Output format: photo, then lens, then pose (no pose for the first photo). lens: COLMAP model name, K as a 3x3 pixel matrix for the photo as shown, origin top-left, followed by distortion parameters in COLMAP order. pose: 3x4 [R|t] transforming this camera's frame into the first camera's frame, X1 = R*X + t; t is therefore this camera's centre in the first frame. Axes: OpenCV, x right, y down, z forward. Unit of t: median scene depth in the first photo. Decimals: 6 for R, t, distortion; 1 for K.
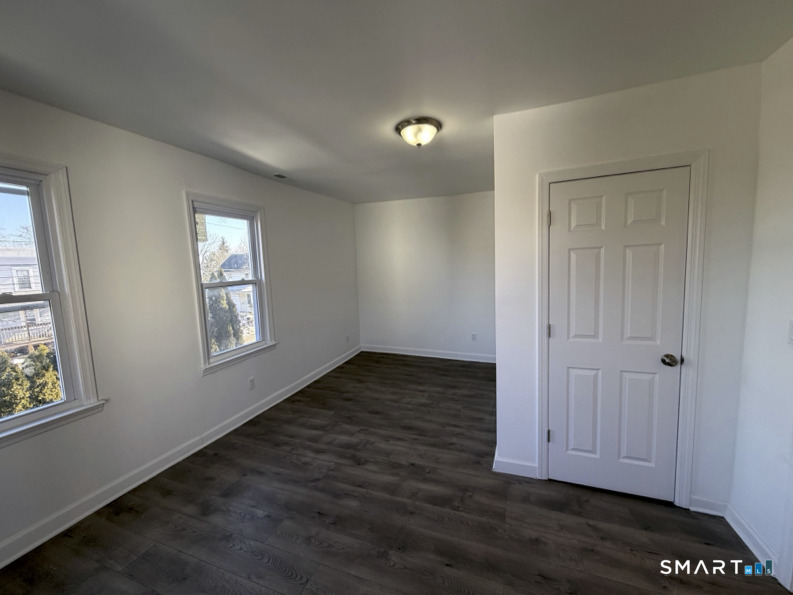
lens RADIAL K [[317.4, 0, 395.4], [0, 317.4, 297.0], [0, 0, 1]] dist [0.000244, -0.000299]
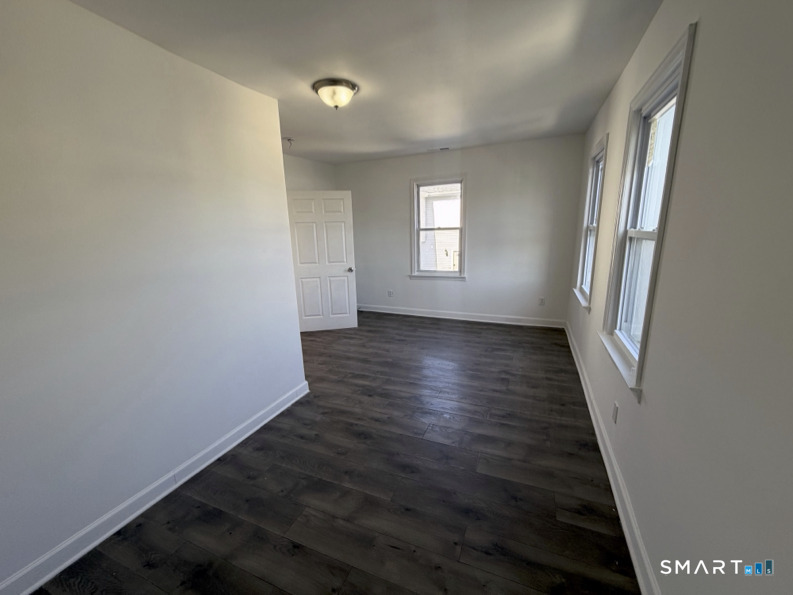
lens RADIAL K [[317.4, 0, 396.9], [0, 317.4, 298.9], [0, 0, 1]] dist [0.000244, -0.000299]
pose [[-0.996898, 0.061337, 0.049318, -0.115121], [0.073792, 0.946343, 0.314628, -0.163786], [-0.027373, 0.317291, -0.947933, 1.816415]]
